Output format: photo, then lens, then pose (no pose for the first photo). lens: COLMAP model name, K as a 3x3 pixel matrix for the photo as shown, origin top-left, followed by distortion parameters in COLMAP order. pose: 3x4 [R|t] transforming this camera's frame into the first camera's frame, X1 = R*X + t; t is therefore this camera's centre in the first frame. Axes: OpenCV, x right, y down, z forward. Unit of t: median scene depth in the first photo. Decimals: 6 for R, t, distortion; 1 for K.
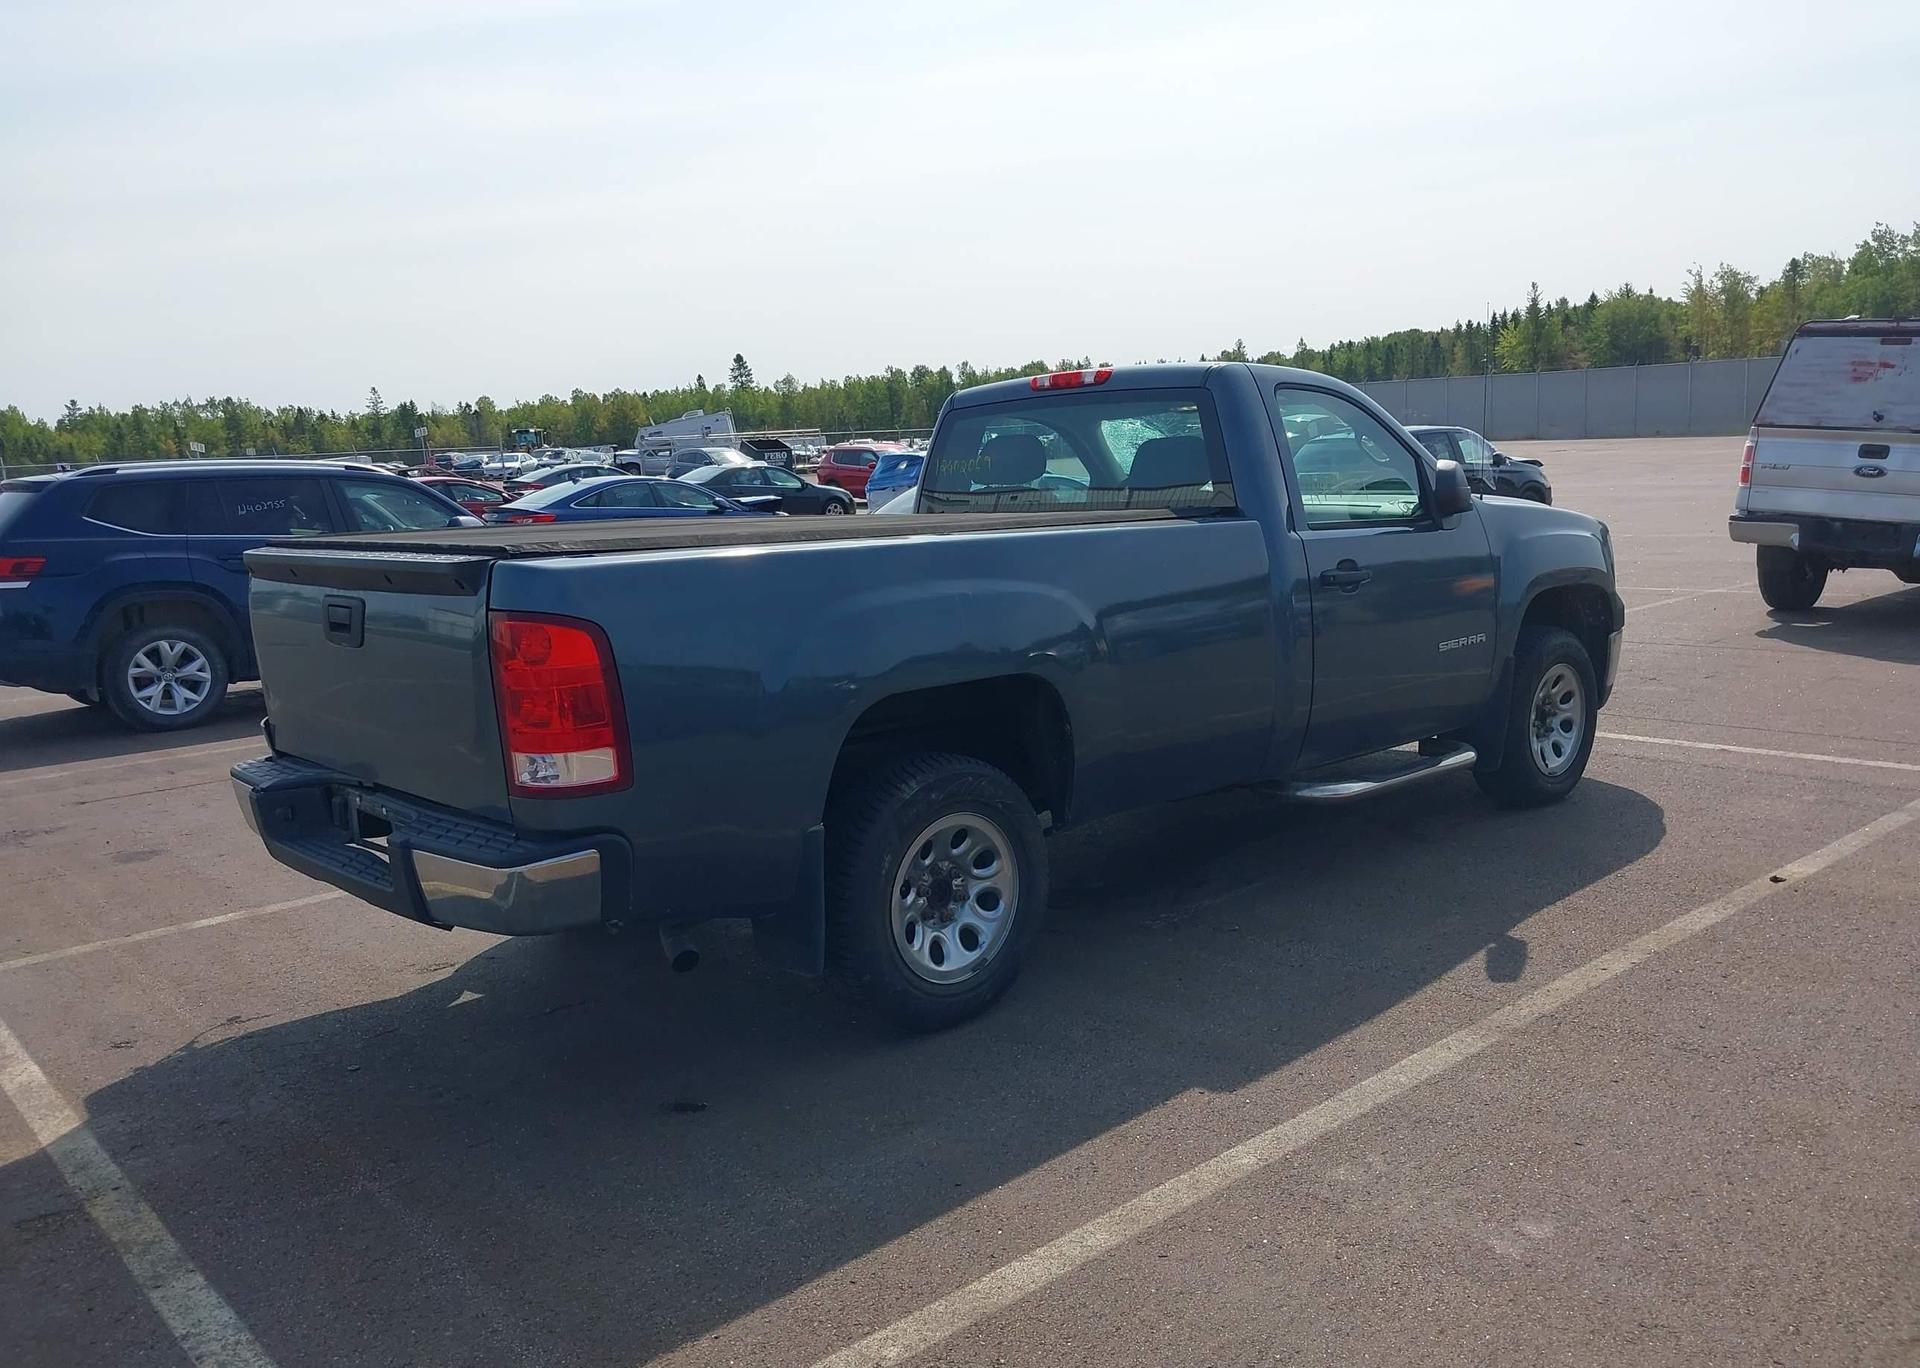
lens RADIAL K [[1502.0, 0, 962.4], [0, 1502.0, 689.8], [0, 0, 1]] dist [0.041567, -0.061774]
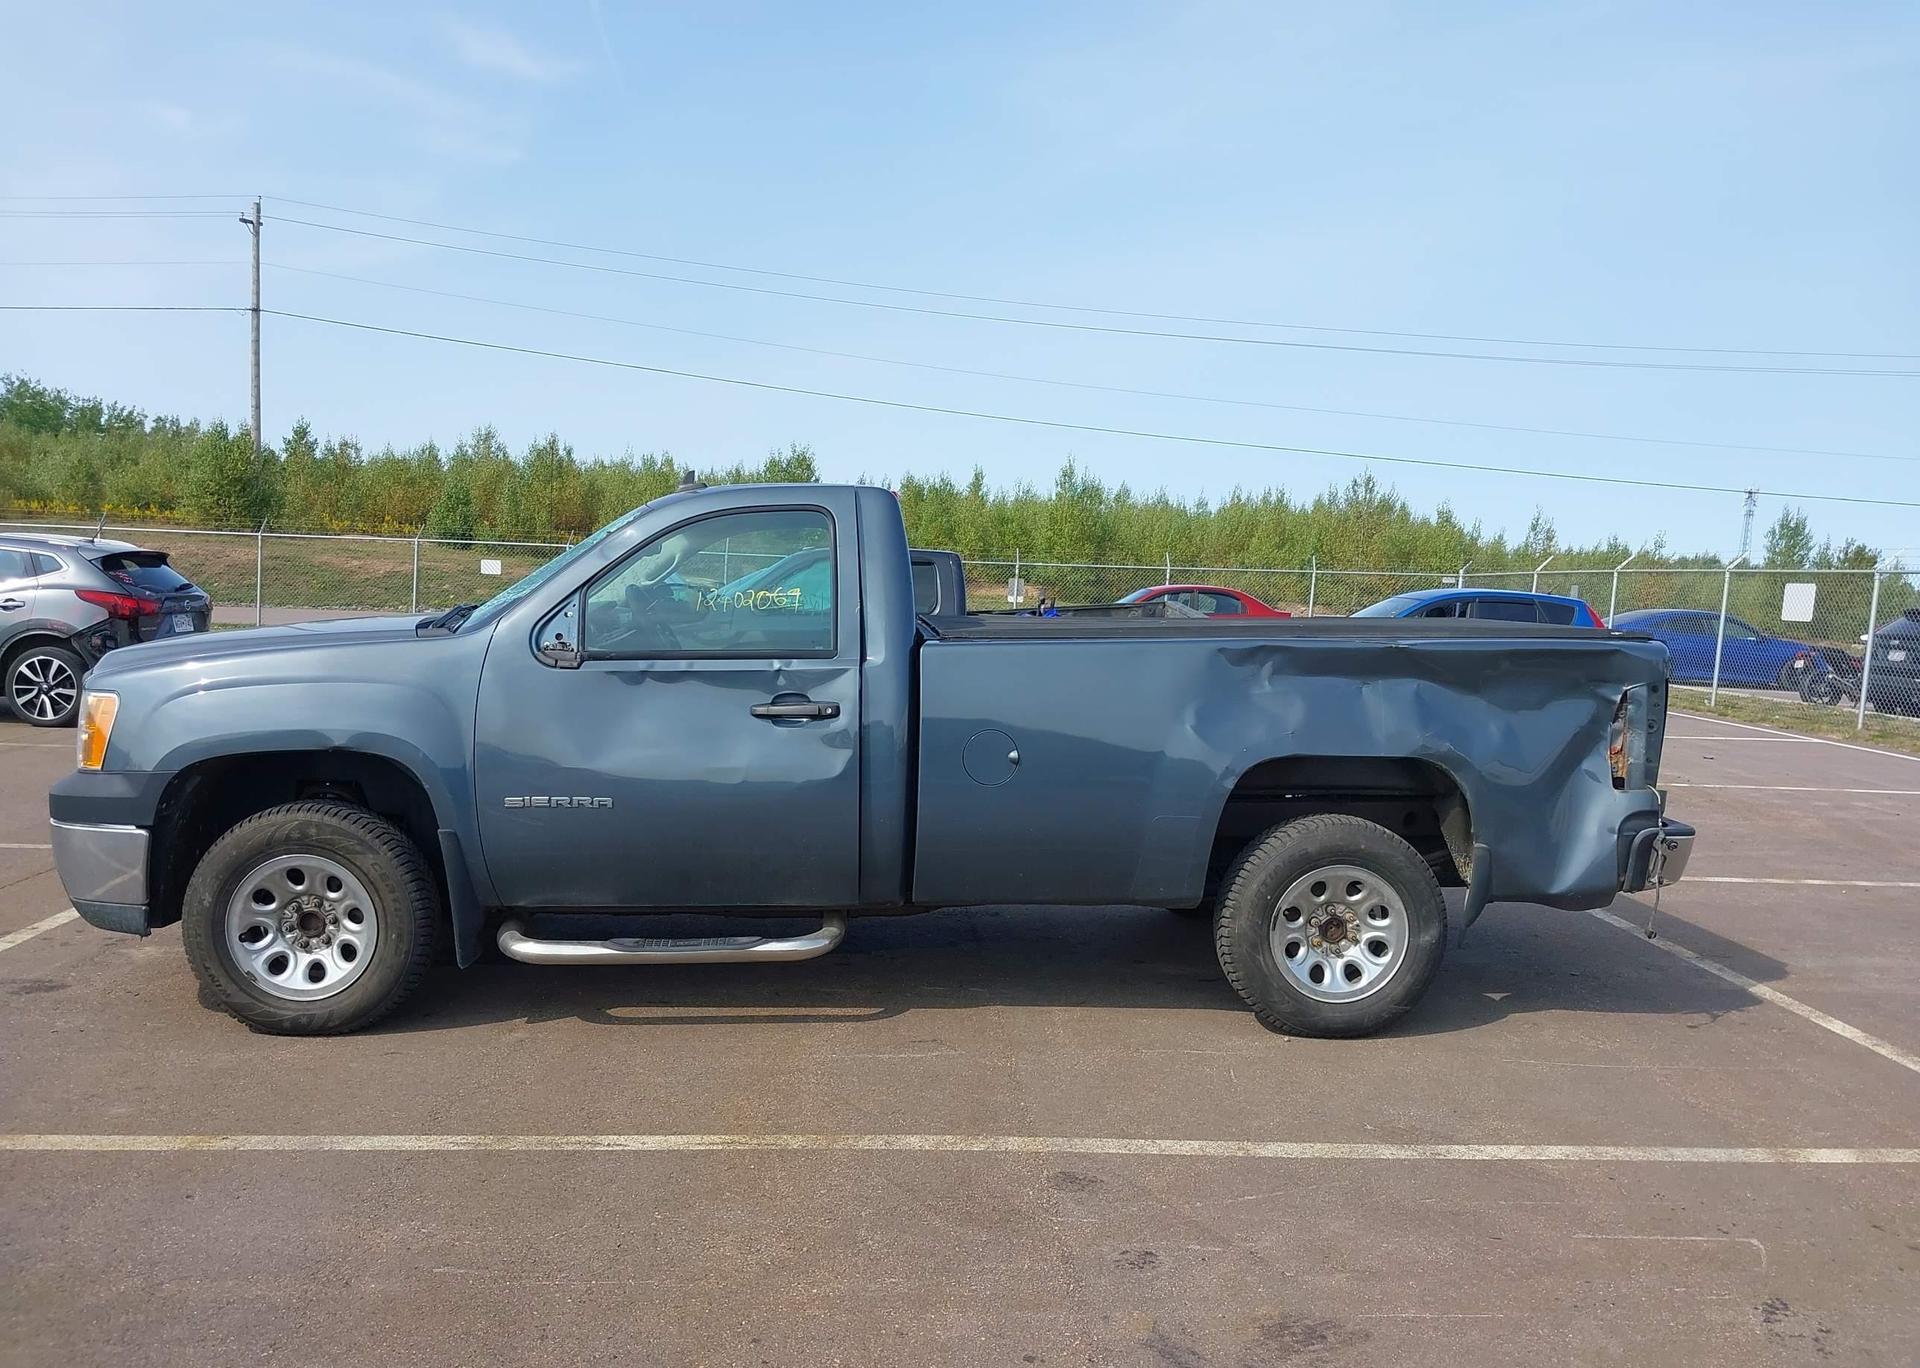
lens RADIAL K [[1502.0, 0, 968.9], [0, 1502.0, 686.3], [0, 0, 1]] dist [0.041567, -0.061774]
pose [[-0.786905, -0.024621, 0.616583, -0.661740], [0.098771, 0.981295, 0.165239, -0.262010], [-0.609119, 0.190928, -0.769754, 1.923863]]
